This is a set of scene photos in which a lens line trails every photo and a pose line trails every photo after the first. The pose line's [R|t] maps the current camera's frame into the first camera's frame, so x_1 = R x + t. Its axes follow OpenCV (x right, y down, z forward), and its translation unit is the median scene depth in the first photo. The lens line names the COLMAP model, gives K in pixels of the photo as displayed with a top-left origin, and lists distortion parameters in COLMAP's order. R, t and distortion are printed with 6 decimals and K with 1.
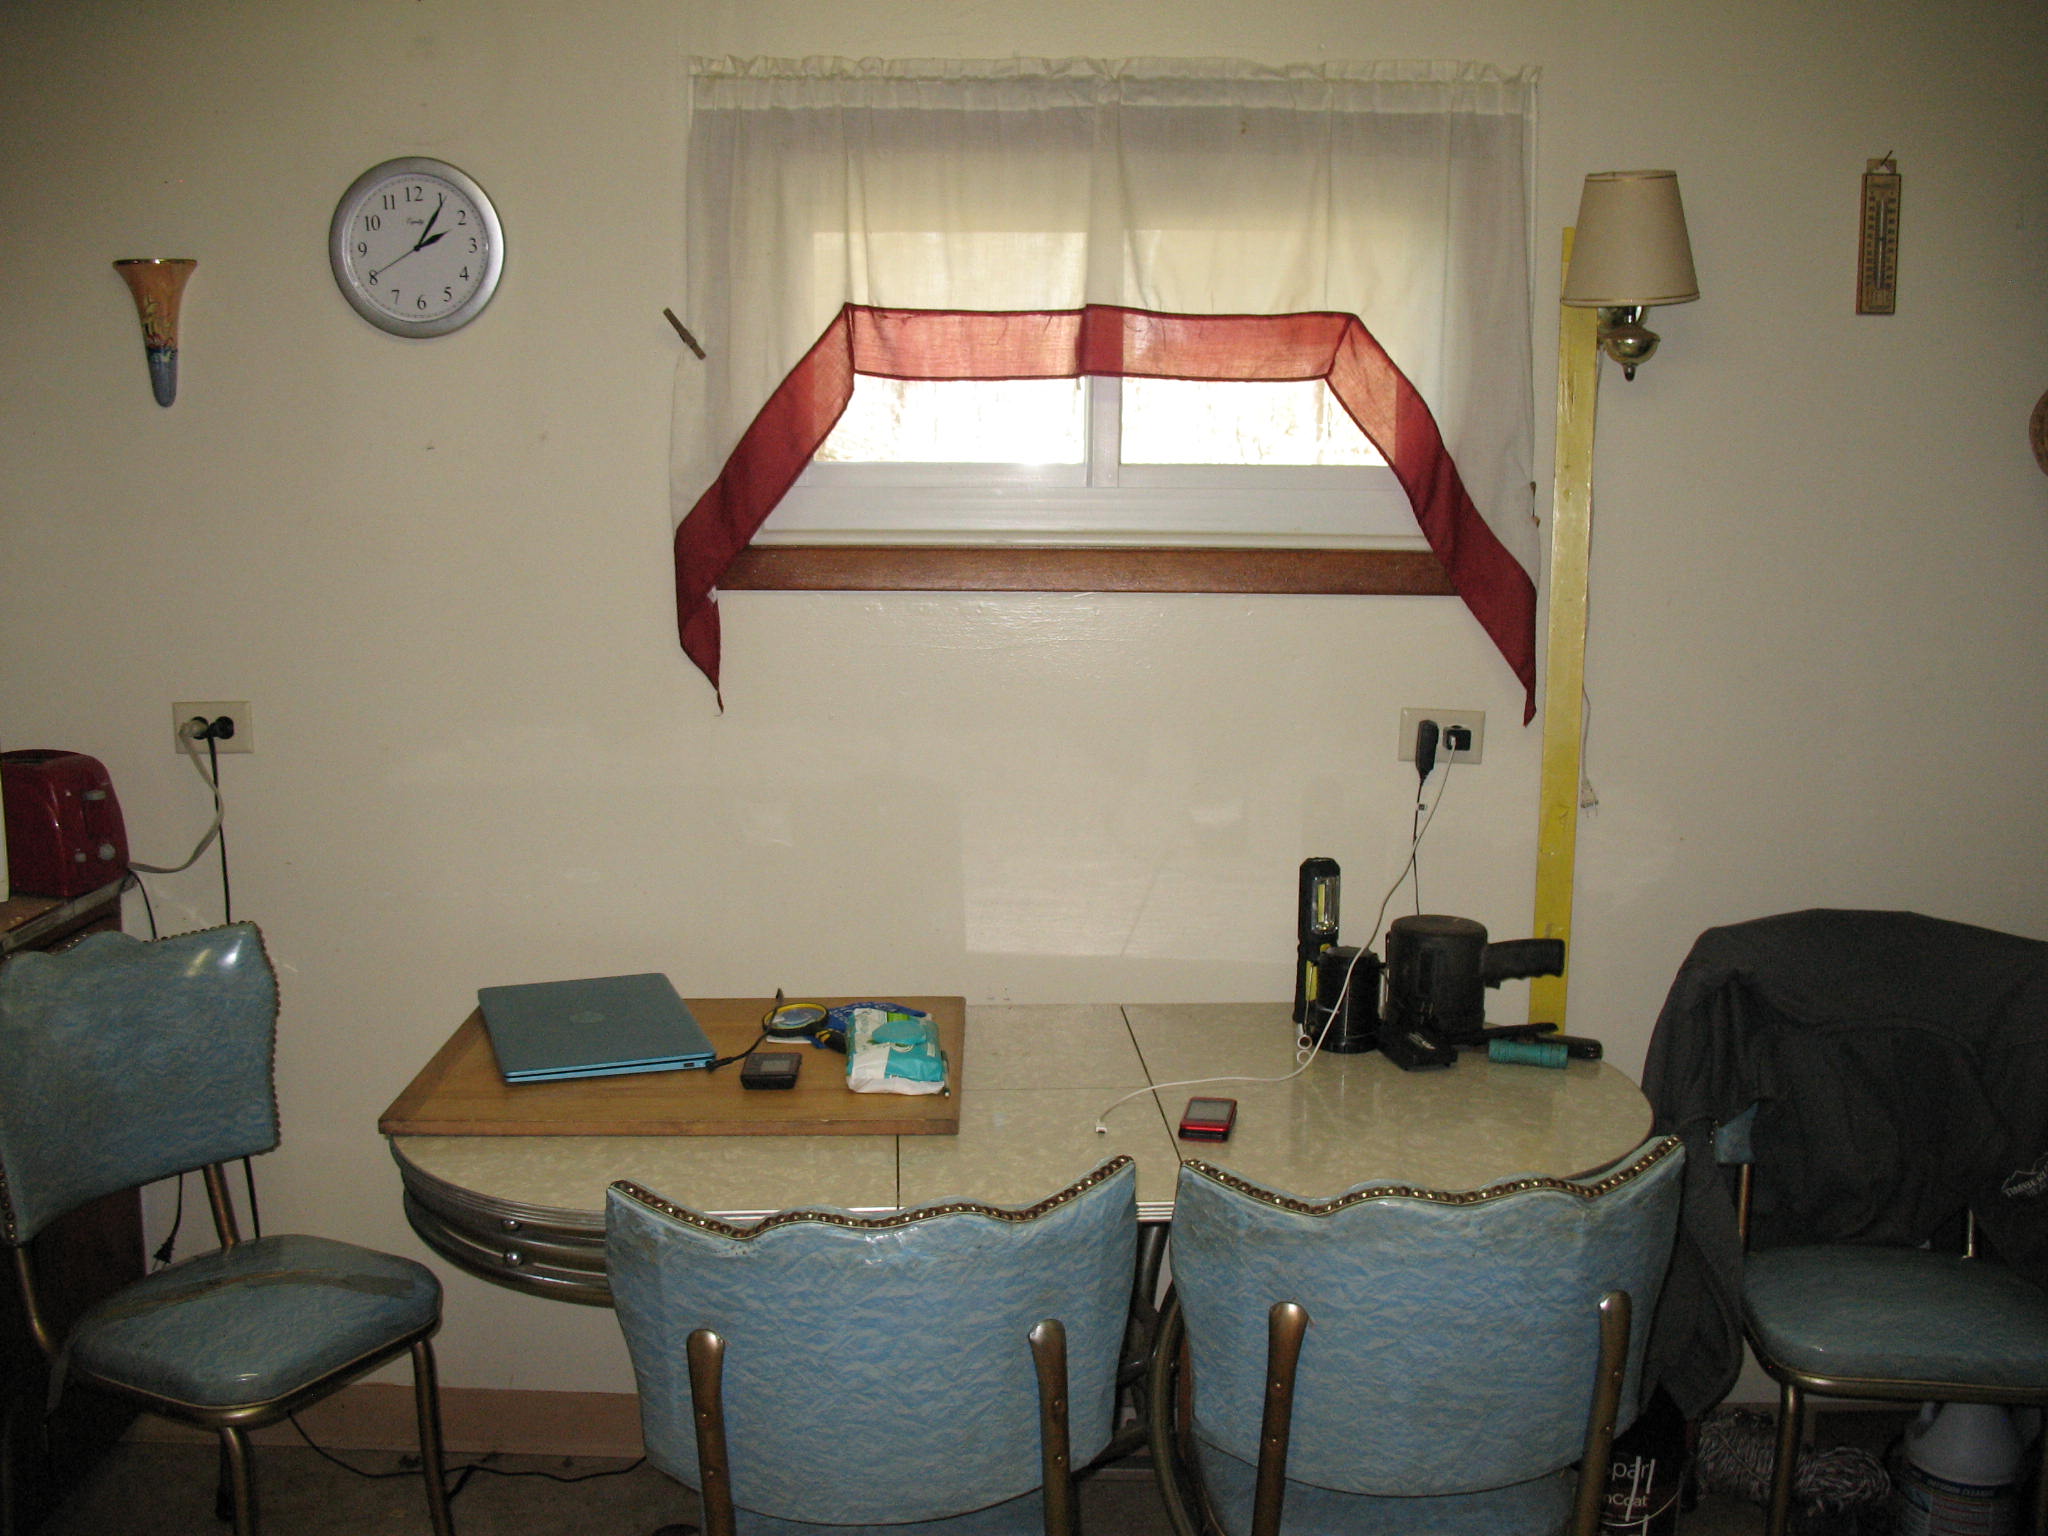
lens RADIAL K [[2098.9, 0, 996.4], [0, 2098.9, 778.8], [0, 0, 1]] dist [-0.188582, 0.206966]
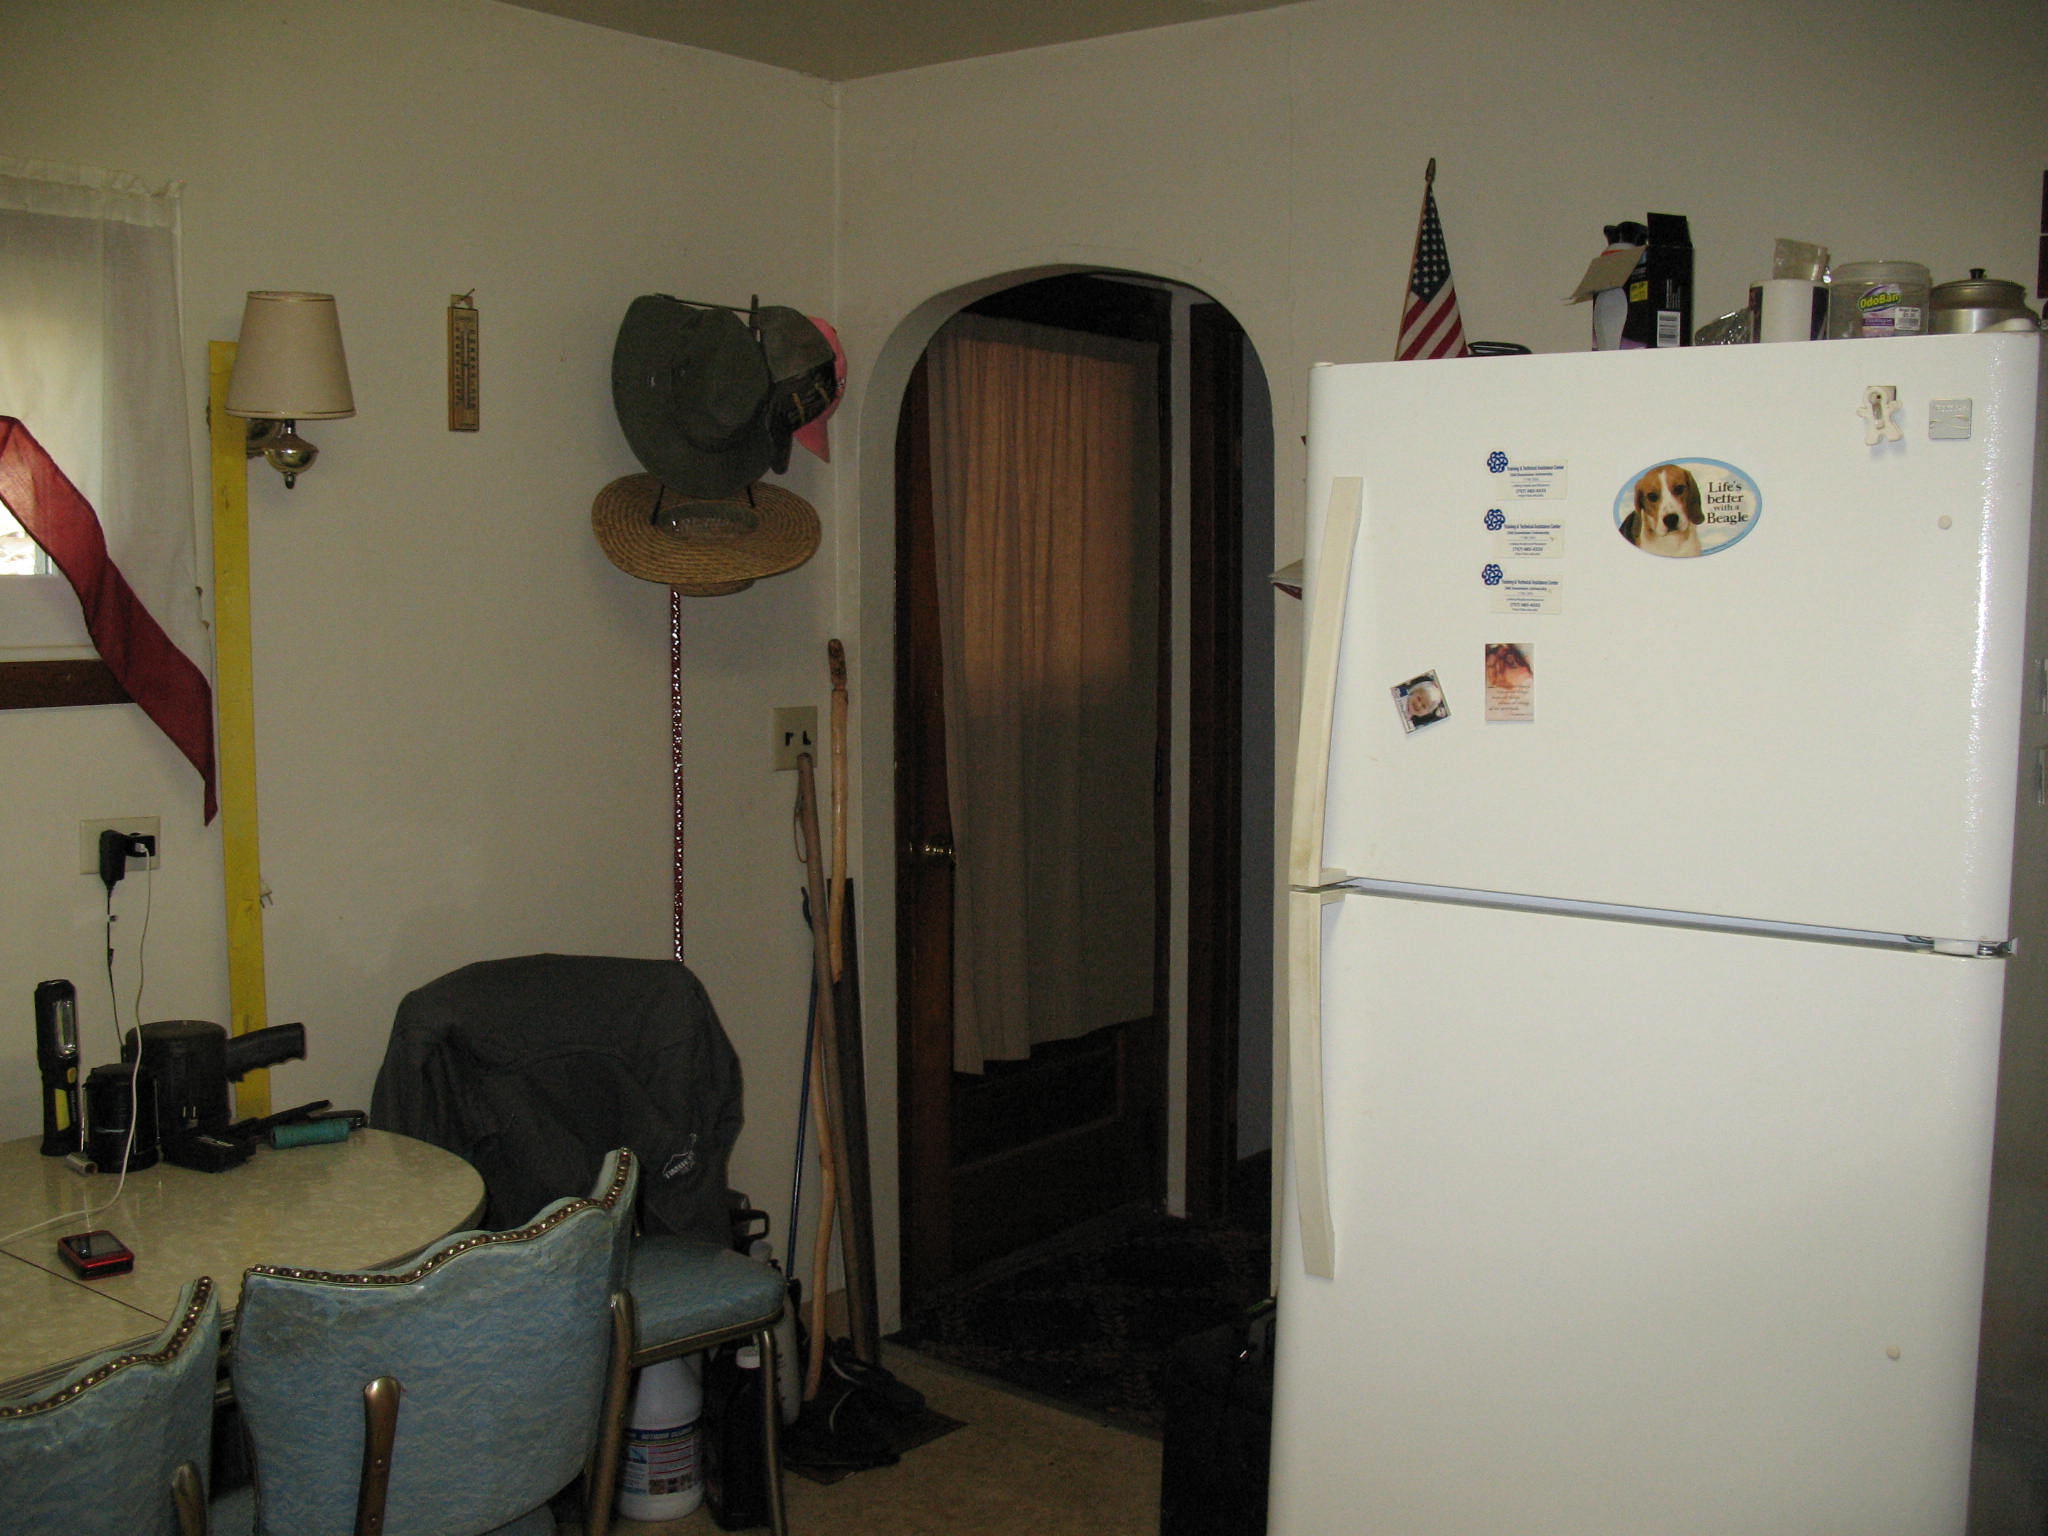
lens RADIAL K [[2098.9, 0, 996.4], [0, 2098.9, 778.8], [0, 0, 1]] dist [-0.188582, 0.206966]
pose [[0.627056, -0.078588, 0.775000, -0.295533], [0.118798, 0.992908, 0.004564, -0.007241], [-0.769862, 0.089206, 0.631945, 0.066146]]
